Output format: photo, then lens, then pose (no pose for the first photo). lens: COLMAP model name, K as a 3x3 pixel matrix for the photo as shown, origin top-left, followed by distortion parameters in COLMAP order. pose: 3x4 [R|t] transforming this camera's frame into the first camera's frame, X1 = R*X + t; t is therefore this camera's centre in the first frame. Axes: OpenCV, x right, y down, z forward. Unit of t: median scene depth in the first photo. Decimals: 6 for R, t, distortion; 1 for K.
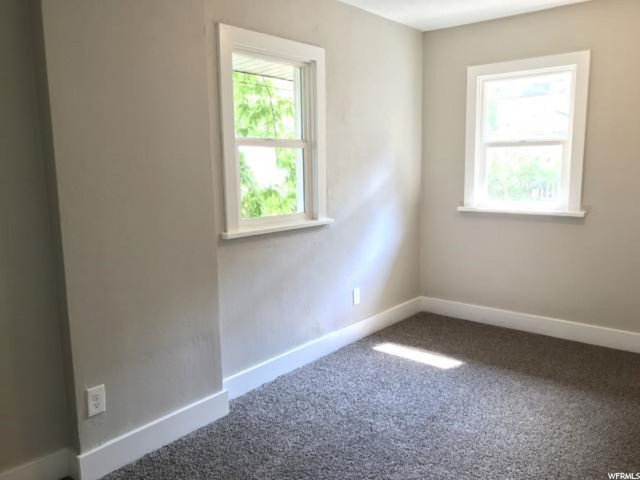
lens RADIAL K [[523.5, 0, 320.0], [0, 523.5, 240.0], [0, 0, 1]] dist [0.006674, -0.001312]
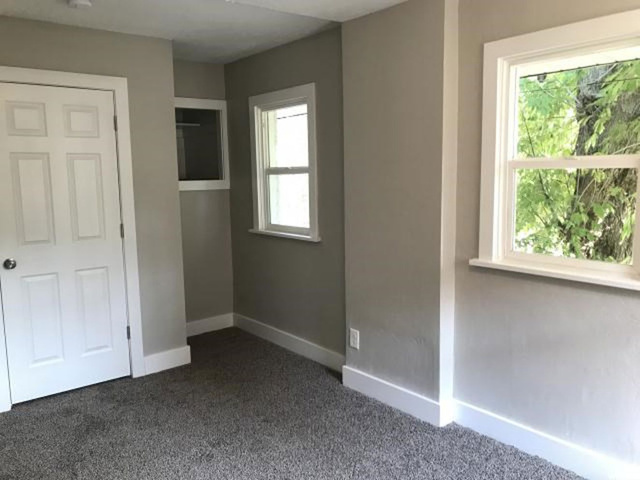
lens RADIAL K [[523.5, 0, 320.0], [0, 523.5, 240.0], [0, 0, 1]] dist [0.006674, -0.001312]
pose [[-0.181689, 0.109931, -0.977192, 1.059255], [-0.161736, 0.976858, 0.139965, -0.176933], [0.969964, 0.183477, -0.159704, 1.085082]]
